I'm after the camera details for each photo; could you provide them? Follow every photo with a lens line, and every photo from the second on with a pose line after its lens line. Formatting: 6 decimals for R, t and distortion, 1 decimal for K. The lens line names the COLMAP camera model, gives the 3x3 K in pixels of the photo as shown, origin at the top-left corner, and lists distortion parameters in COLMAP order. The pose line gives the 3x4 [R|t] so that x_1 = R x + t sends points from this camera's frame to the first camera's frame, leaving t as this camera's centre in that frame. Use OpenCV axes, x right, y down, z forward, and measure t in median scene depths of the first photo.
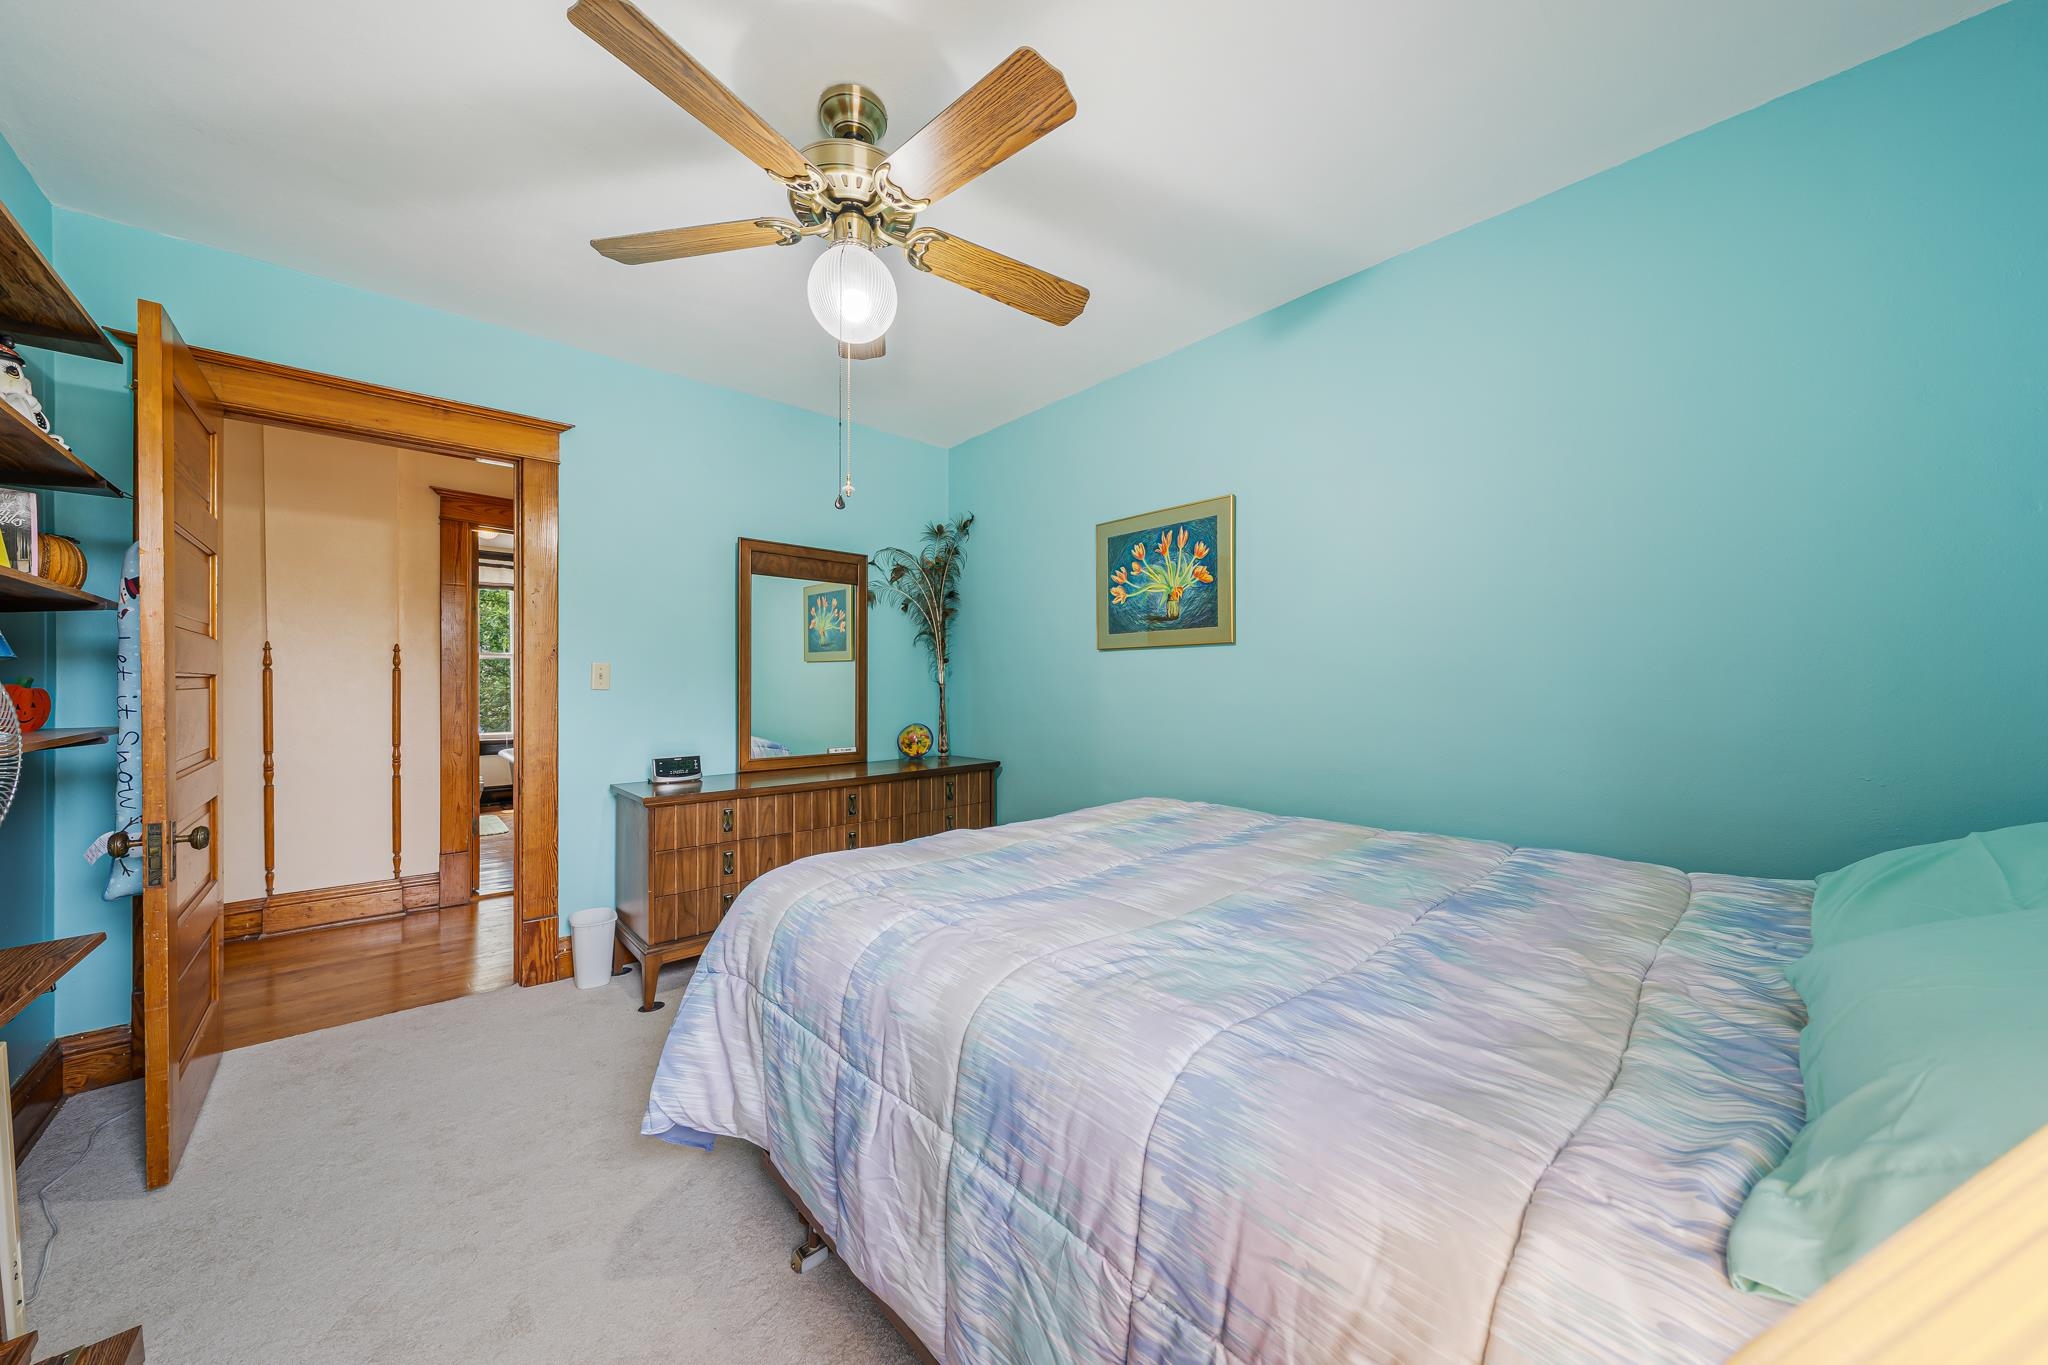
lens RADIAL K [[713.9, 0, 1022.9], [0, 713.9, 687.6], [0, 0, 1]] dist [-0.000755, -0.000082]
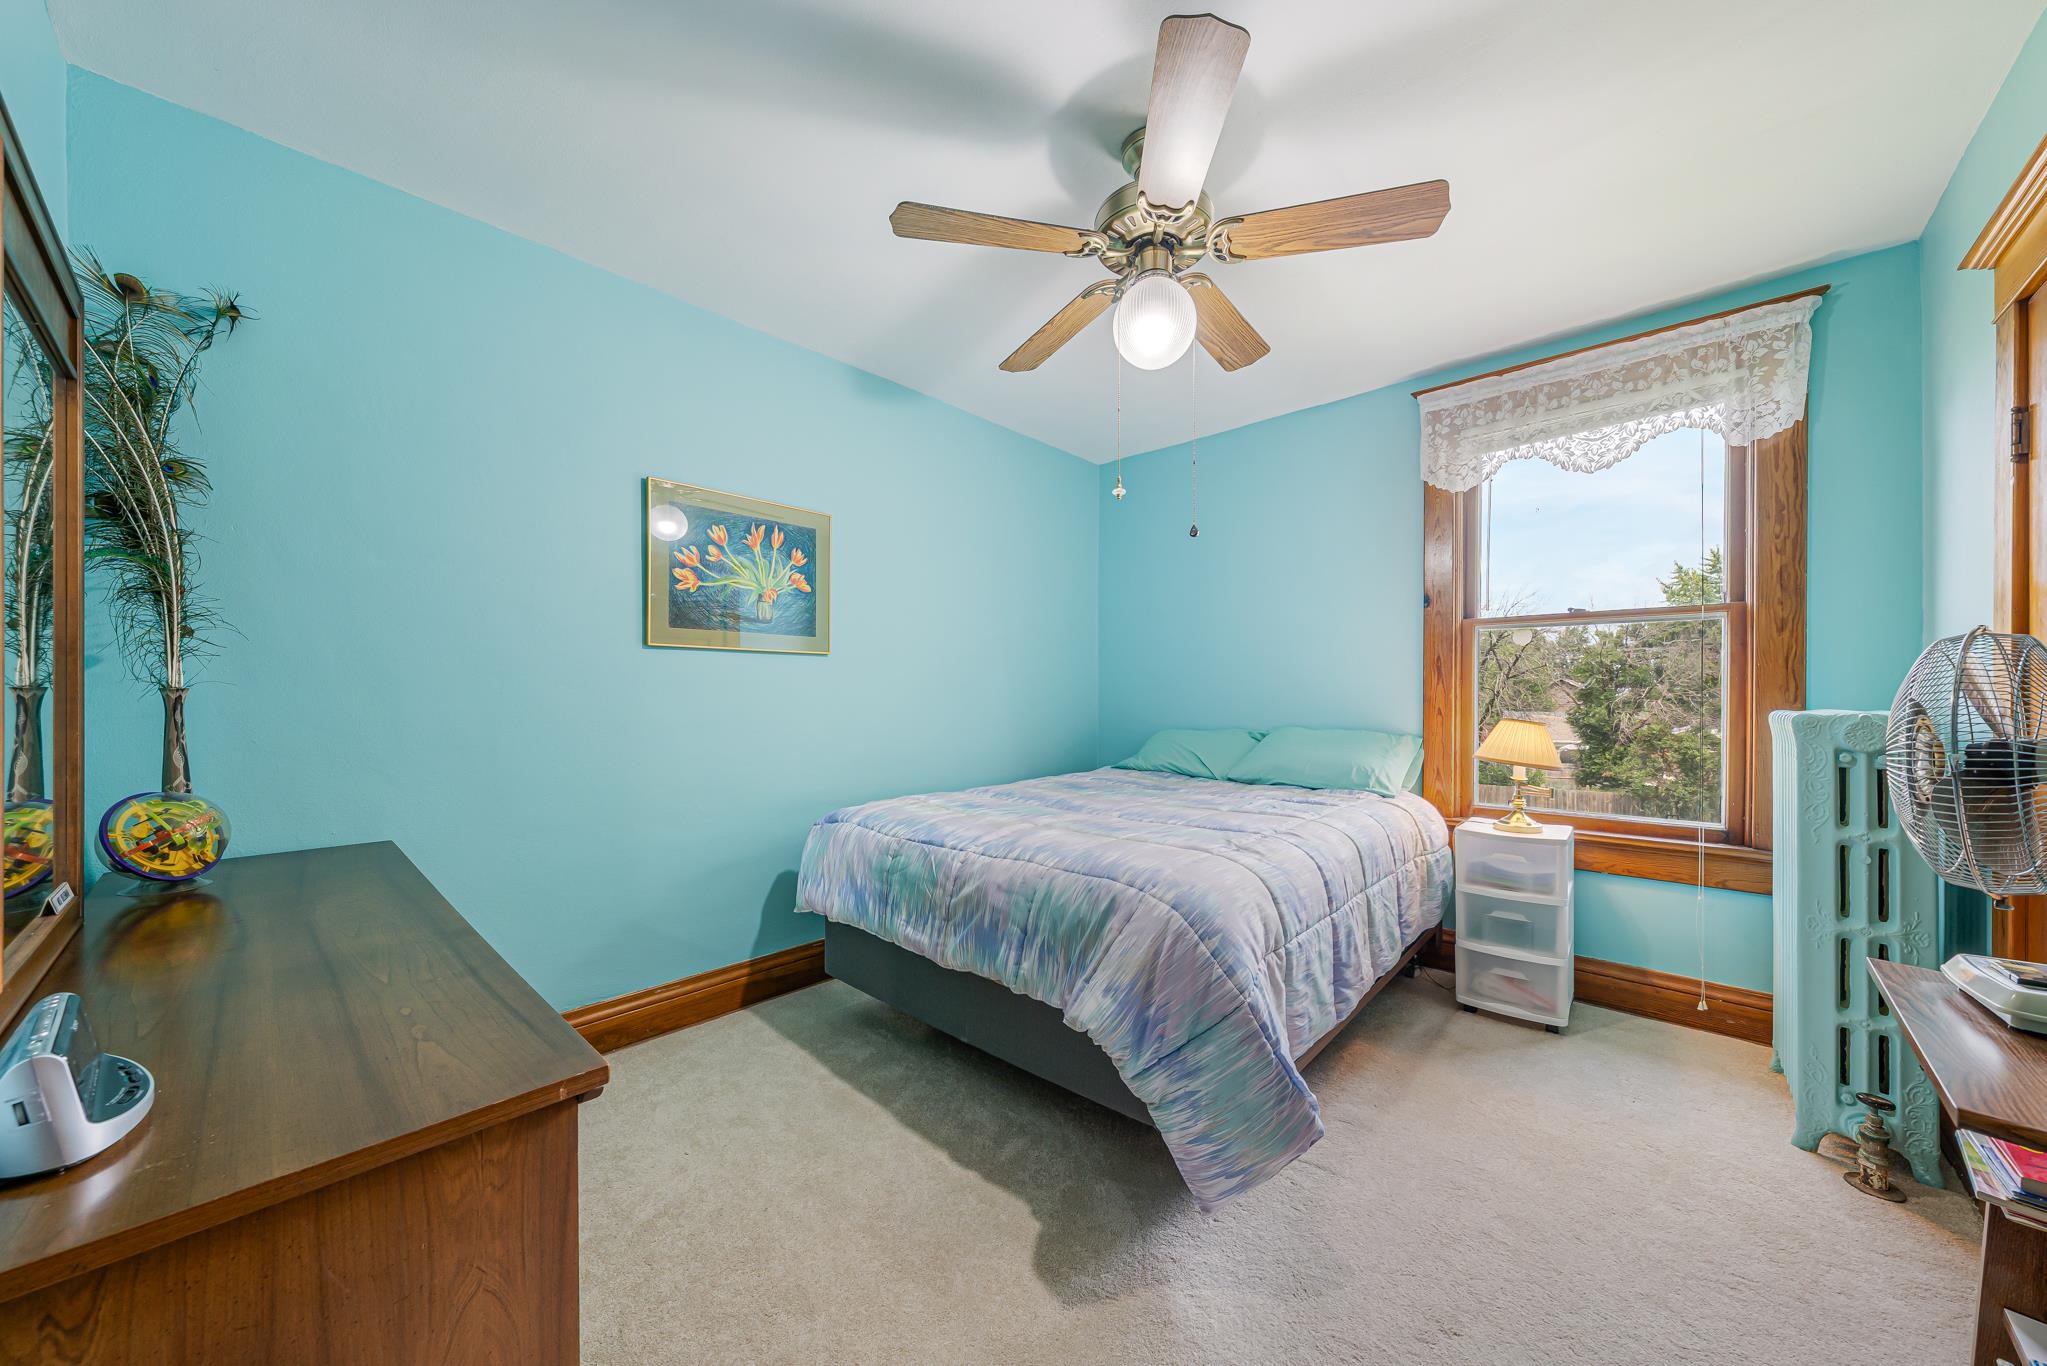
lens RADIAL K [[713.6, 0, 1022.4], [0, 713.6, 688.1], [0, 0, 1]] dist [-0.000755, -0.000082]
pose [[-0.090461, 0.009445, 0.995855, -0.745920], [0.001192, 0.999955, -0.009376, -0.001572], [-0.995899, 0.000338, -0.090468, 0.760157]]
